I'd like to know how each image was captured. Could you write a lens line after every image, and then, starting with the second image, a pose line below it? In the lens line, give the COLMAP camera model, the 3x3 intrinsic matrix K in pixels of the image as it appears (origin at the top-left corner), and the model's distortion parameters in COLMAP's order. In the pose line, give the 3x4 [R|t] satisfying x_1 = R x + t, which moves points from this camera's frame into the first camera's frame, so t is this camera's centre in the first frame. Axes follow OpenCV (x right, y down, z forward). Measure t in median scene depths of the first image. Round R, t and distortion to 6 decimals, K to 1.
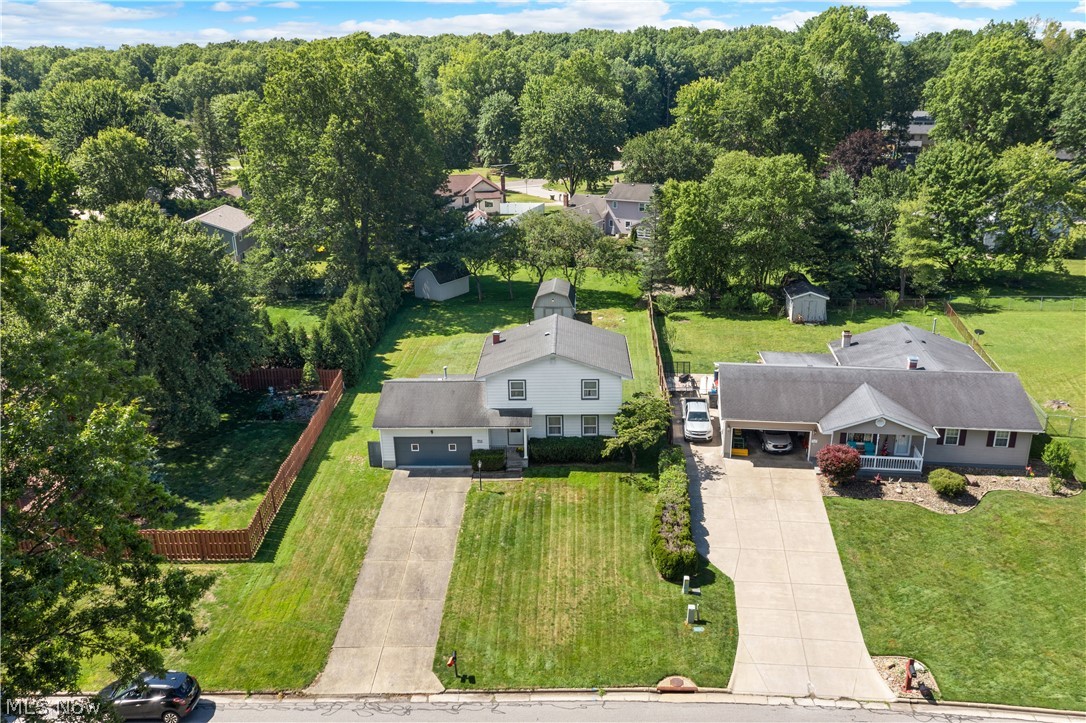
lens RADIAL K [[881.7, 0, 542.6], [0, 881.7, 360.2], [0, 0, 1]] dist [-0.006539, -0.003451]
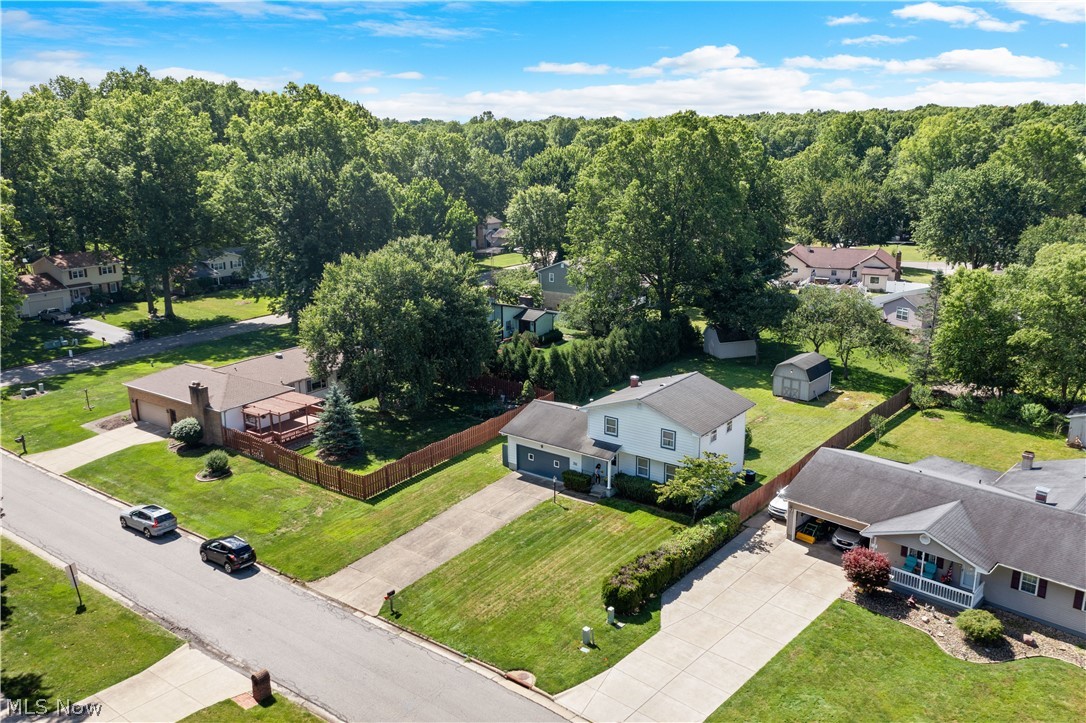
lens RADIAL K [[881.7, 0, 540.9], [0, 881.7, 361.8], [0, 0, 1]] dist [-0.006539, -0.003451]
pose [[0.802472, 0.160554, -0.574683, 0.533716], [-0.200479, 0.979678, -0.006242, -0.021968], [0.562003, 0.120220, 0.818352, 0.020070]]
